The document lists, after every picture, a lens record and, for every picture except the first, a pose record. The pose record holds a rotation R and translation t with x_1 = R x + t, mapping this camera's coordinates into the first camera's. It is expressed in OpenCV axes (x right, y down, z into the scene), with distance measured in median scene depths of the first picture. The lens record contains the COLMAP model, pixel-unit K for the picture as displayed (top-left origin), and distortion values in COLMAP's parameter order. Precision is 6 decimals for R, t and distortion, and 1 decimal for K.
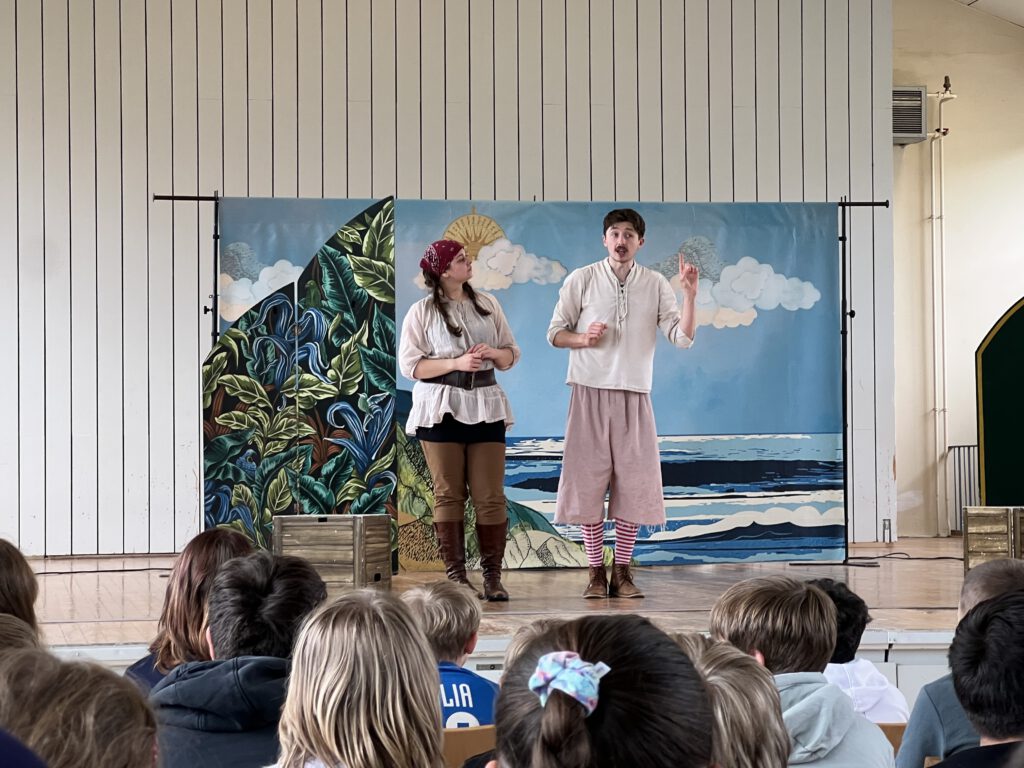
lens RADIAL K [[2588.2, 0, 512.0], [0, 2588.2, 384.0], [0, 0, 1]] dist [-0.399784, 11.669688]
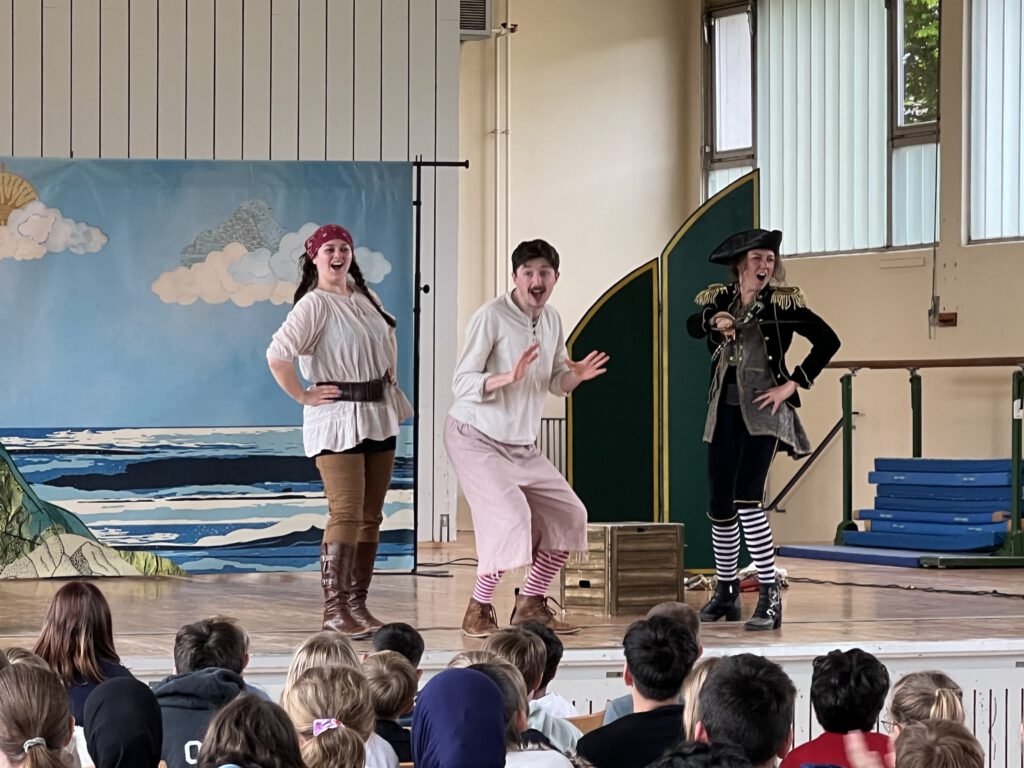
lens RADIAL K [[4226.4, 0, 452.4], [0, 4226.4, 383.9], [0, 0, 1]] dist [-0.027446, -15.386540]
pose [[0.985710, 0.012295, 0.168001, -0.102070], [-0.018207, 0.999266, 0.033698, -0.044260], [-0.167463, -0.036275, 0.985211, -0.425332]]
